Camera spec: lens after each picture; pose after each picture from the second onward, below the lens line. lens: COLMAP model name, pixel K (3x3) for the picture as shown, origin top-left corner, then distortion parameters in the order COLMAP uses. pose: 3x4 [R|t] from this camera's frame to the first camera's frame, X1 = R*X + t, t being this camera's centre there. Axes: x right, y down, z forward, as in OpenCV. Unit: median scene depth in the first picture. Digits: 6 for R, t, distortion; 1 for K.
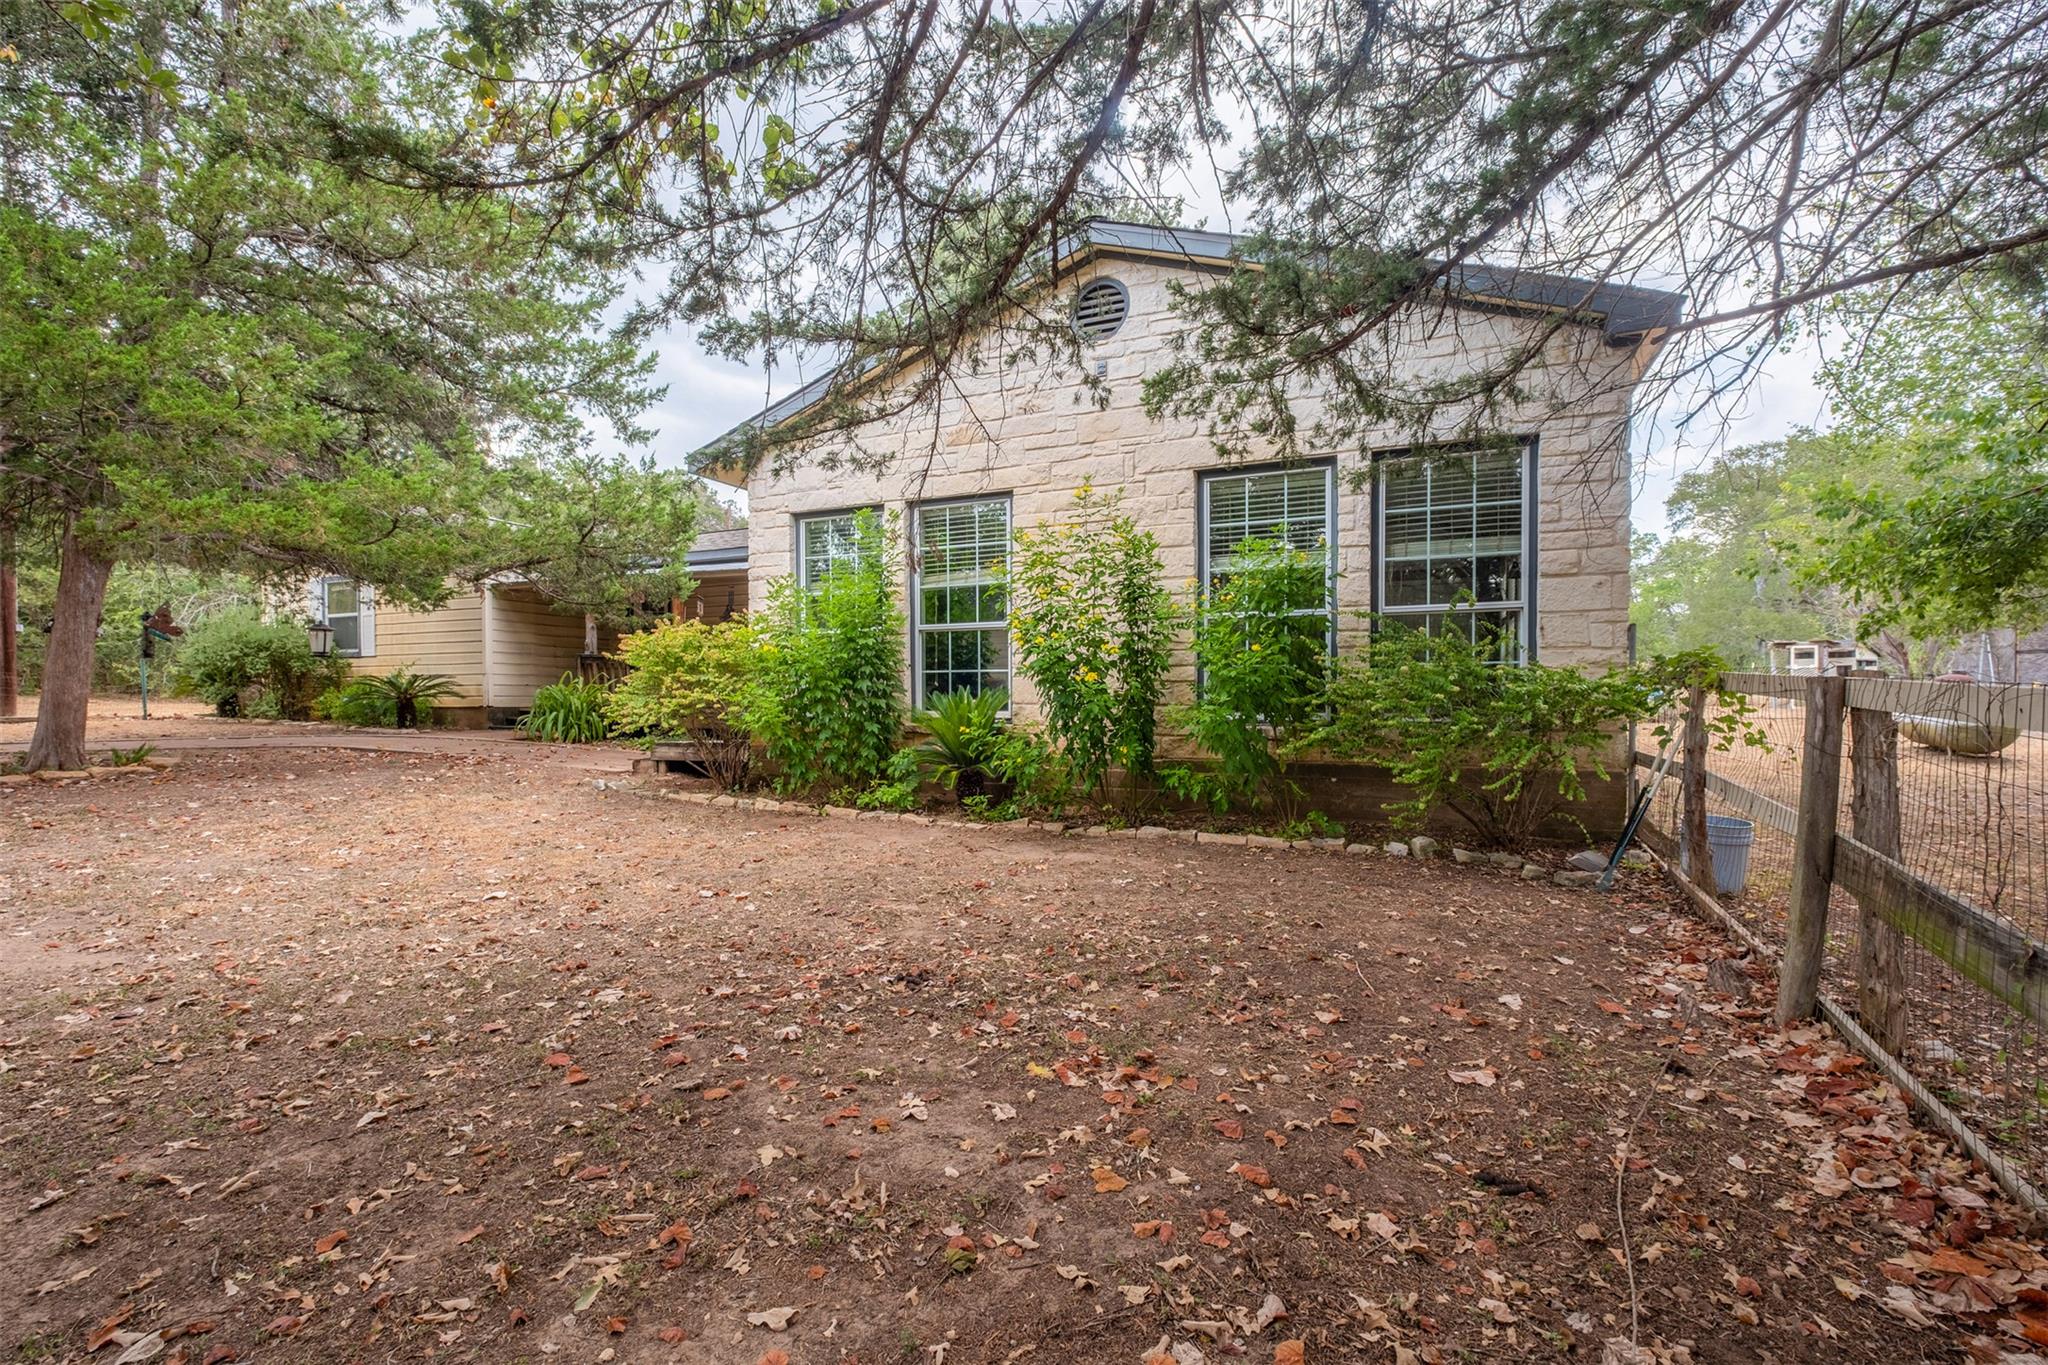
lens RADIAL K [[892.5, 0, 1024.0], [0, 892.5, 688.9], [0, 0, 1]] dist [-0.004193, -0.000341]
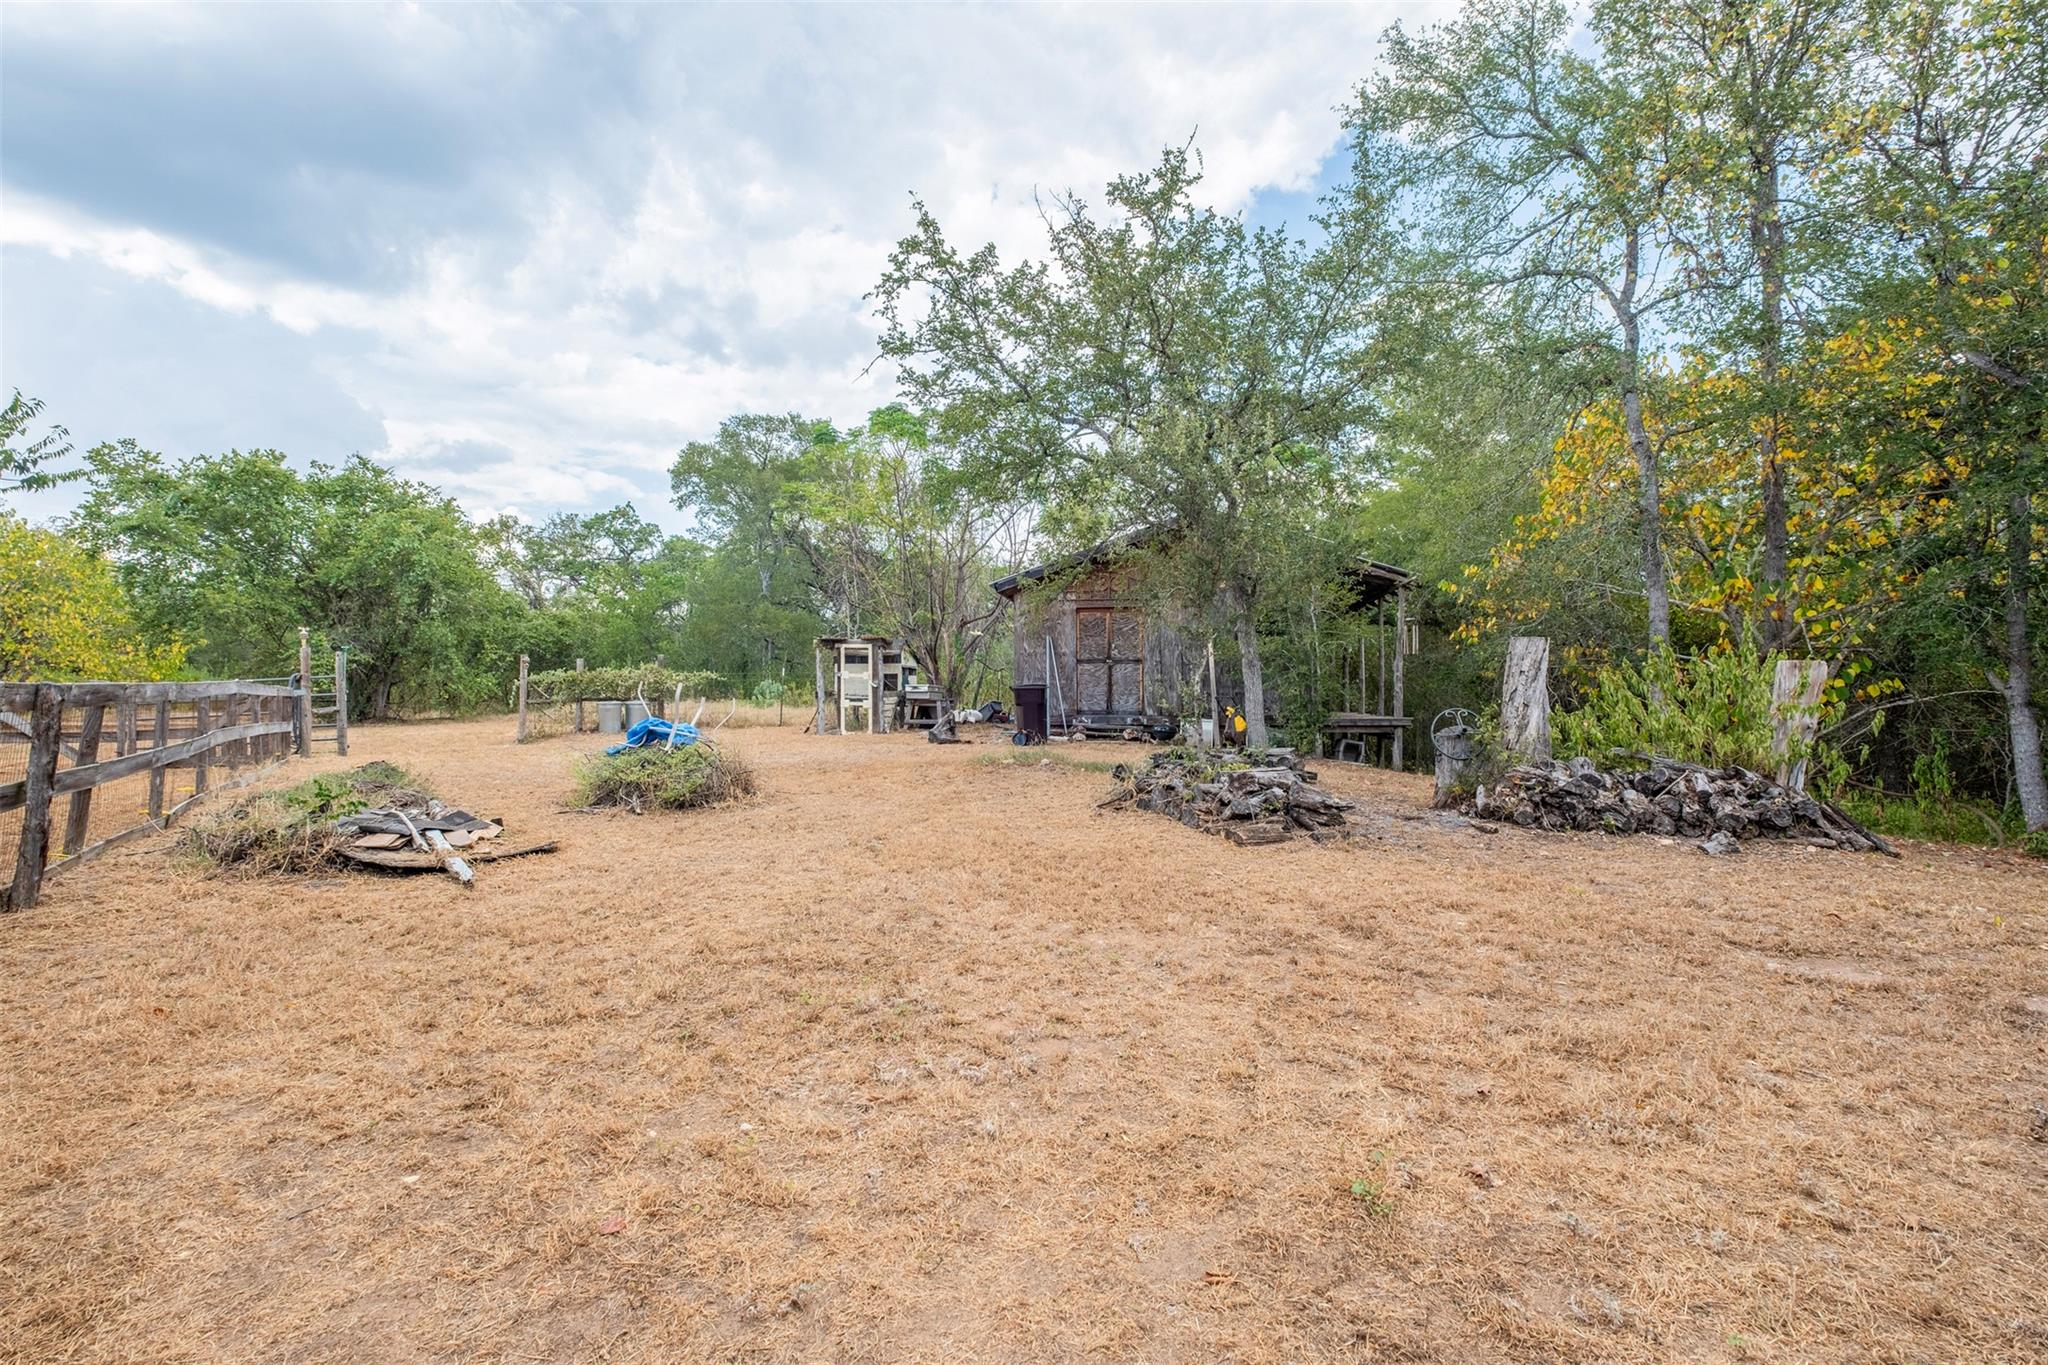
lens RADIAL K [[892.5, 0, 1033.2], [0, 892.5, 676.1], [0, 0, 1]] dist [-0.004193, -0.000341]
pose [[0.525239, 0.011228, 0.850881, 0.356032], [0.003579, 0.999875, -0.015403, -0.013267], [-0.850947, 0.011136, 0.525133, 0.510828]]
